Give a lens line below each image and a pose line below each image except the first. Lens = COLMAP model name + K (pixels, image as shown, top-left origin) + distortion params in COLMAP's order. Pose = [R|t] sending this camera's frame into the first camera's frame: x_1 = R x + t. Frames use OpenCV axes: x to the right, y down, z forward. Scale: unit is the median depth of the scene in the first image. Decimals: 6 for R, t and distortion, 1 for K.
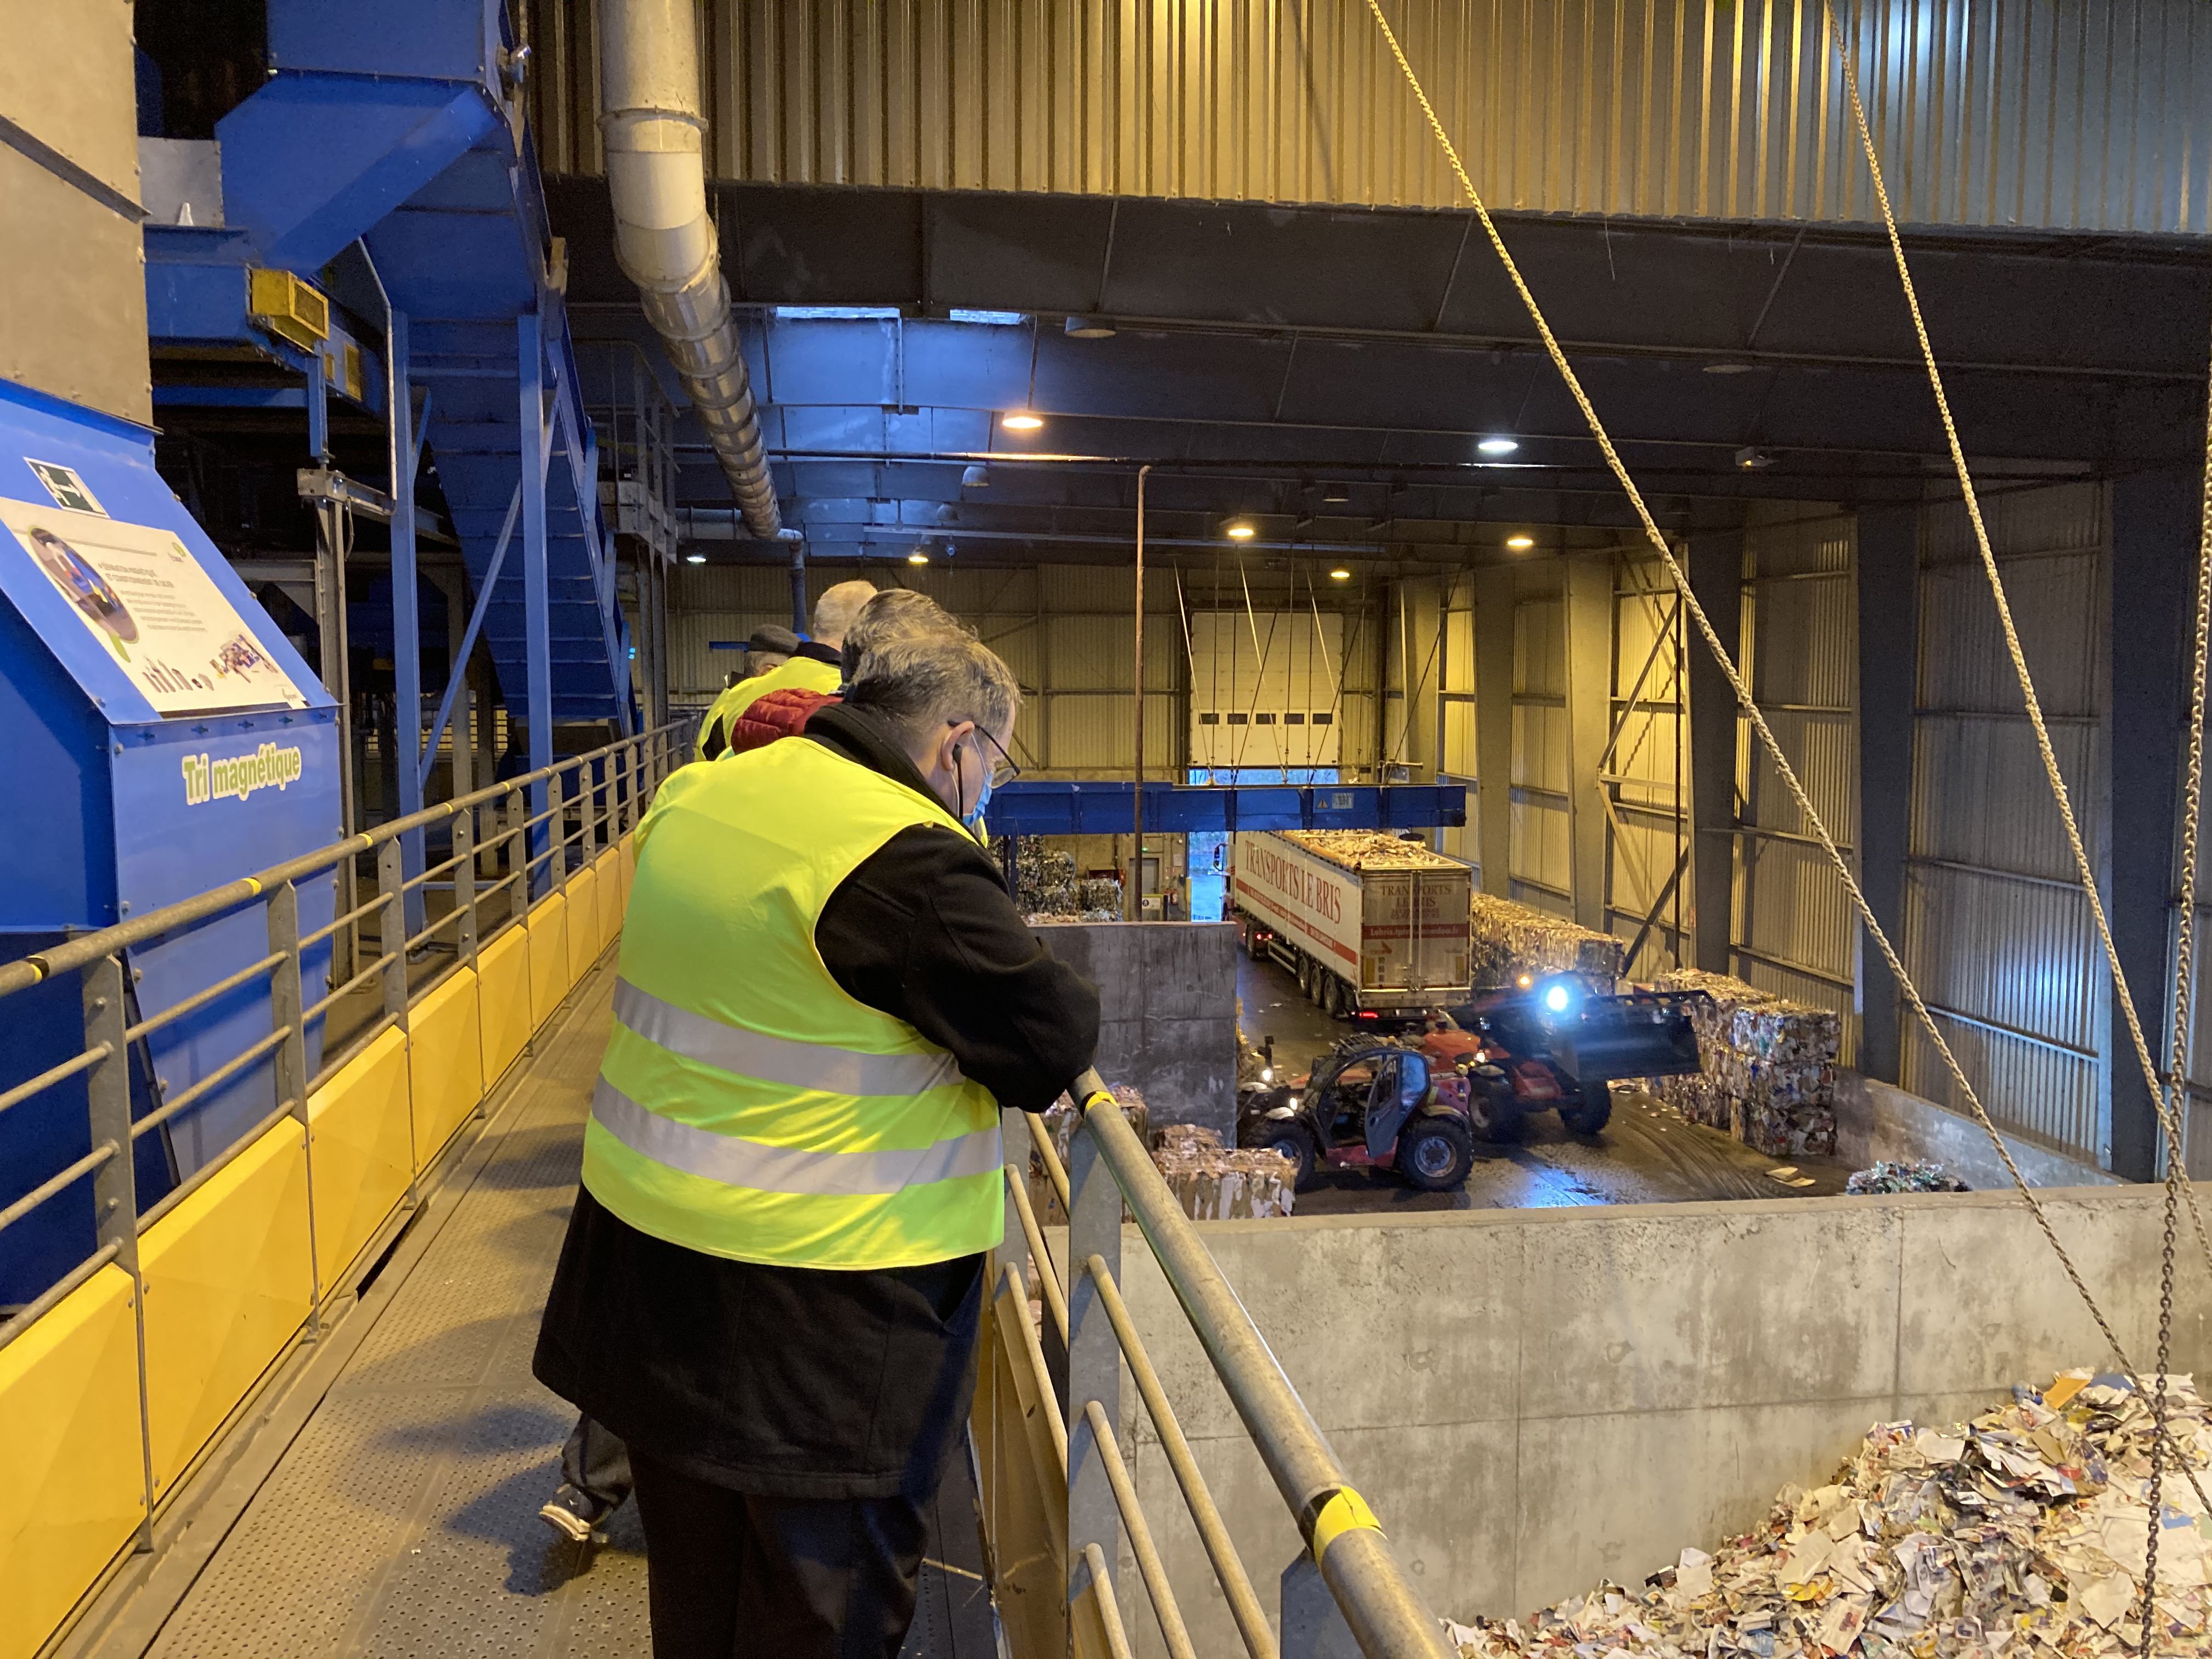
lens RADIAL K [[1810.7, 0, 1097.7], [0, 1810.7, 843.5], [0, 0, 1]] dist [0.051238, -0.054087]
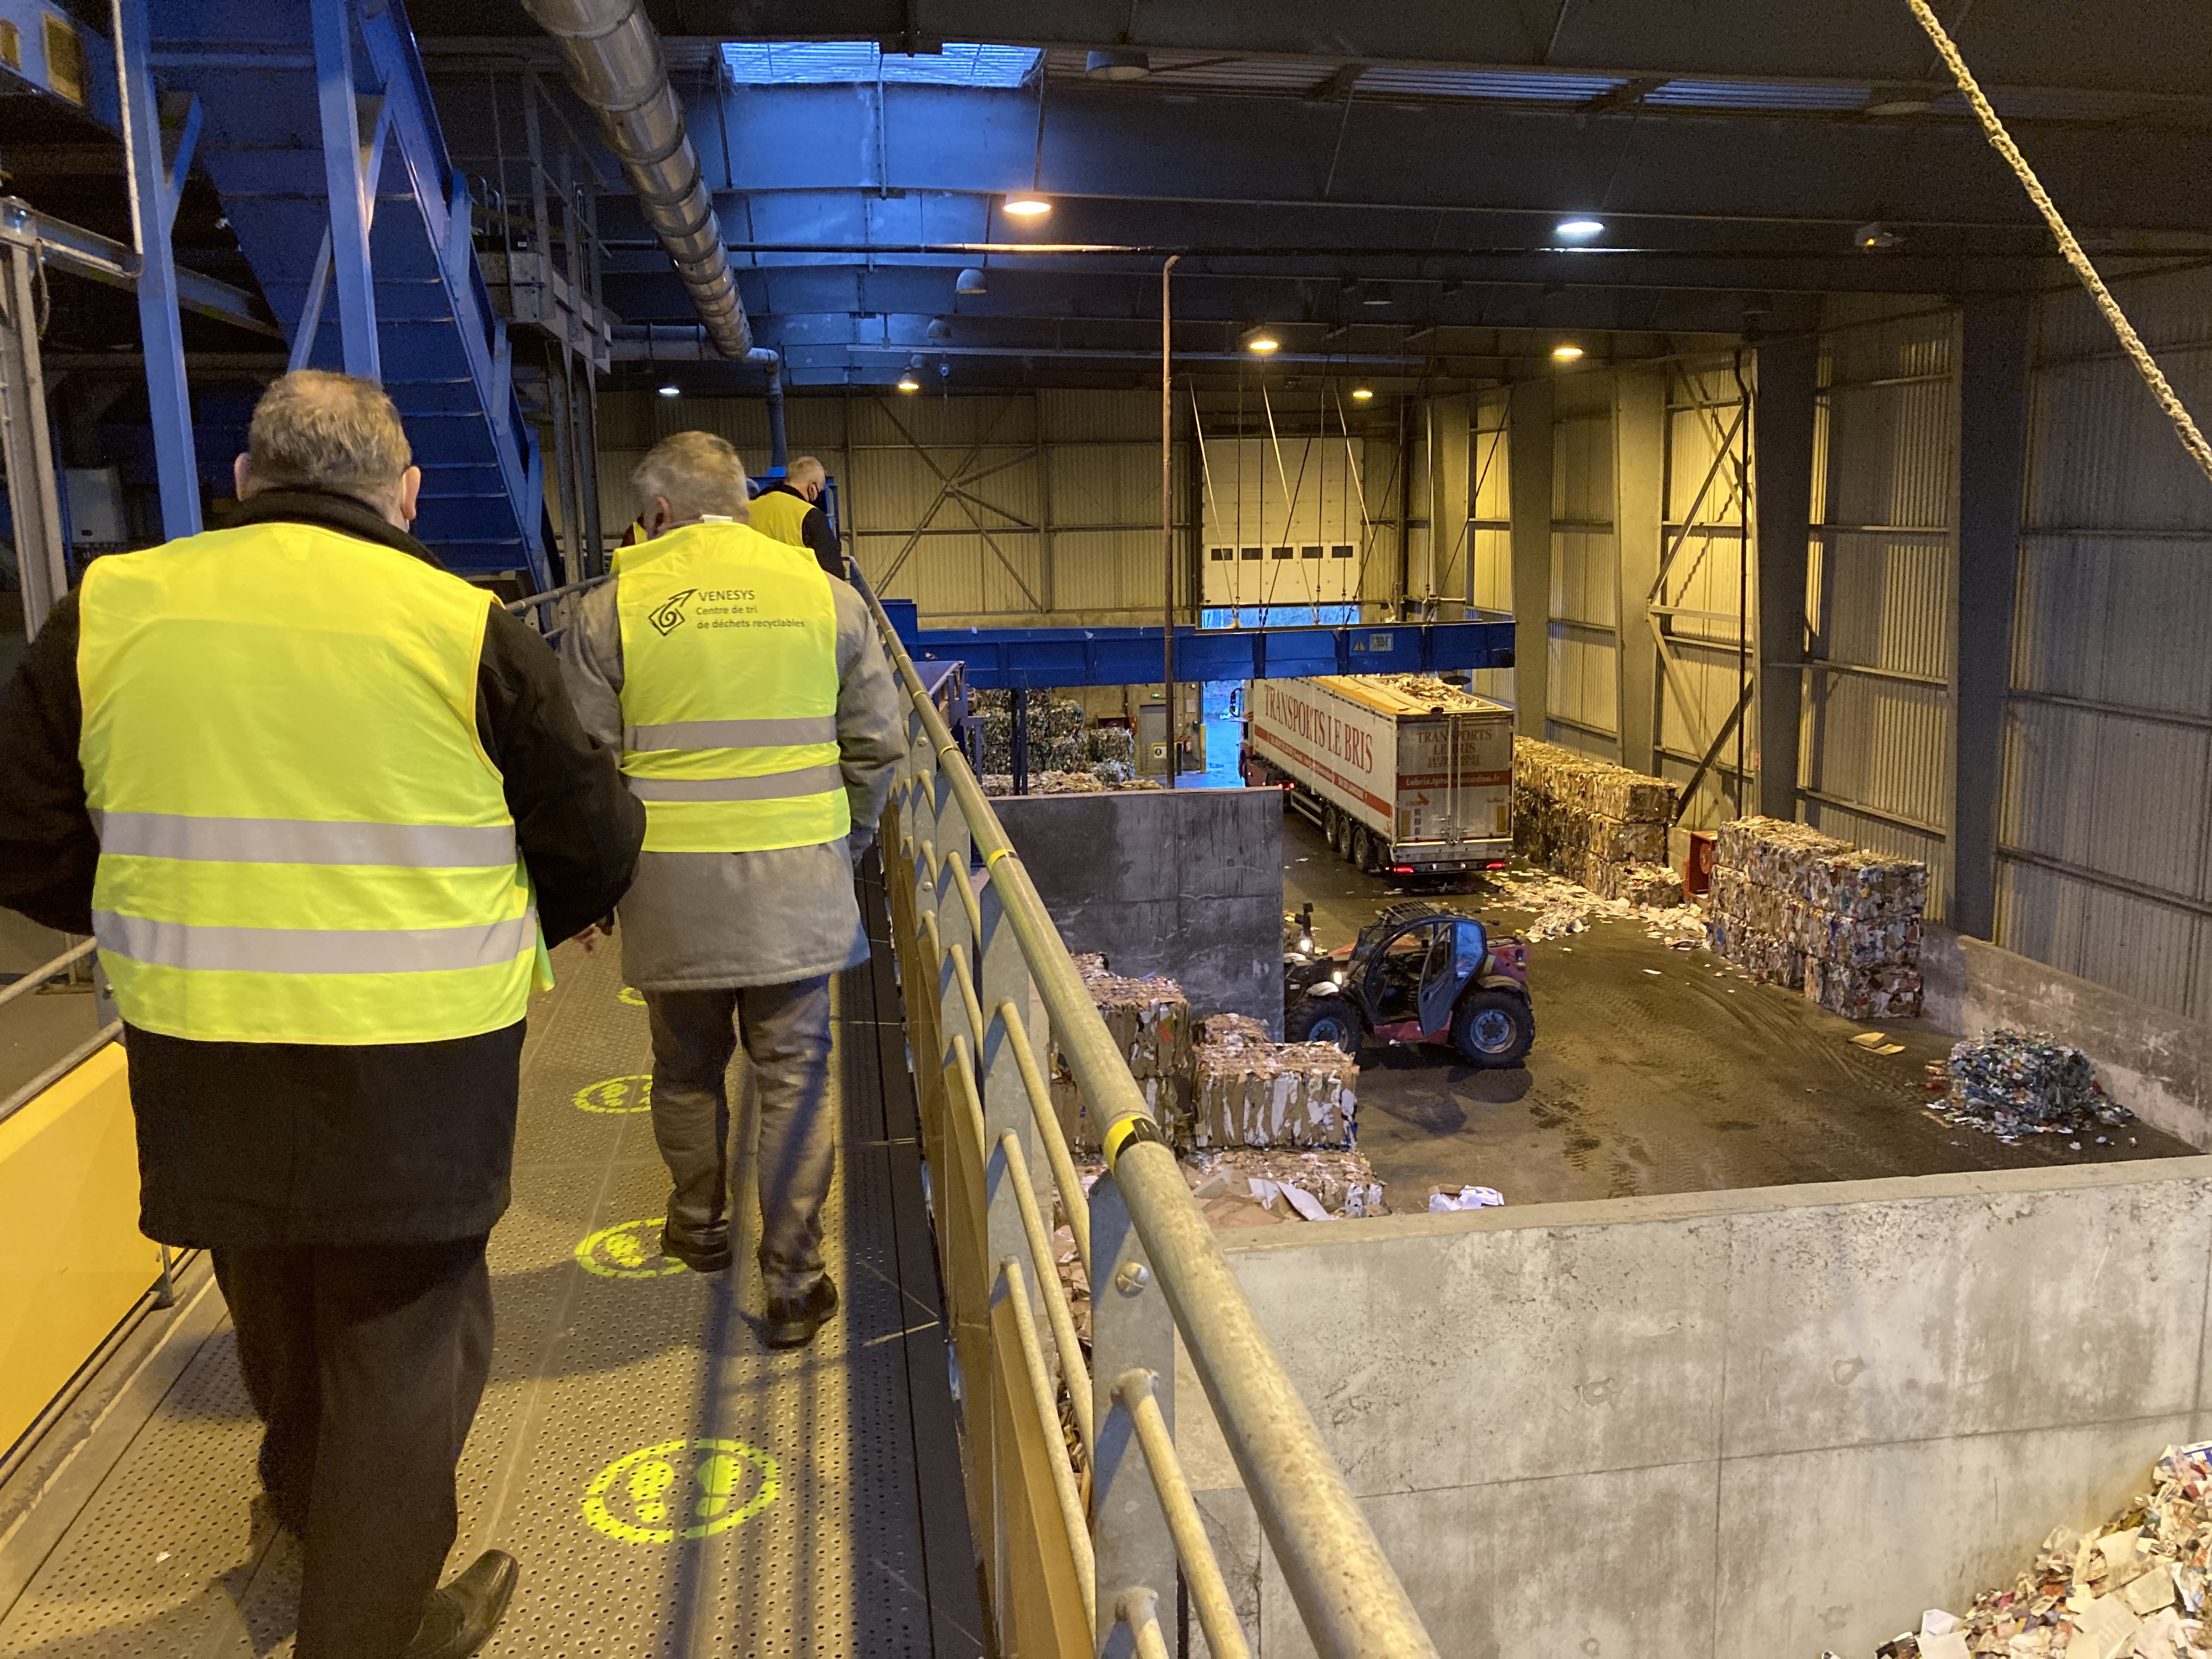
lens RADIAL K [[1810.7, 0, 1112.0], [0, 1810.7, 820.1], [0, 0, 1]] dist [0.051238, -0.054087]
pose [[0.999758, -0.020682, 0.007489, -0.012248], [0.020054, 0.996905, 0.076011, -0.008516], [-0.009038, -0.075843, 0.997079, 0.110452]]
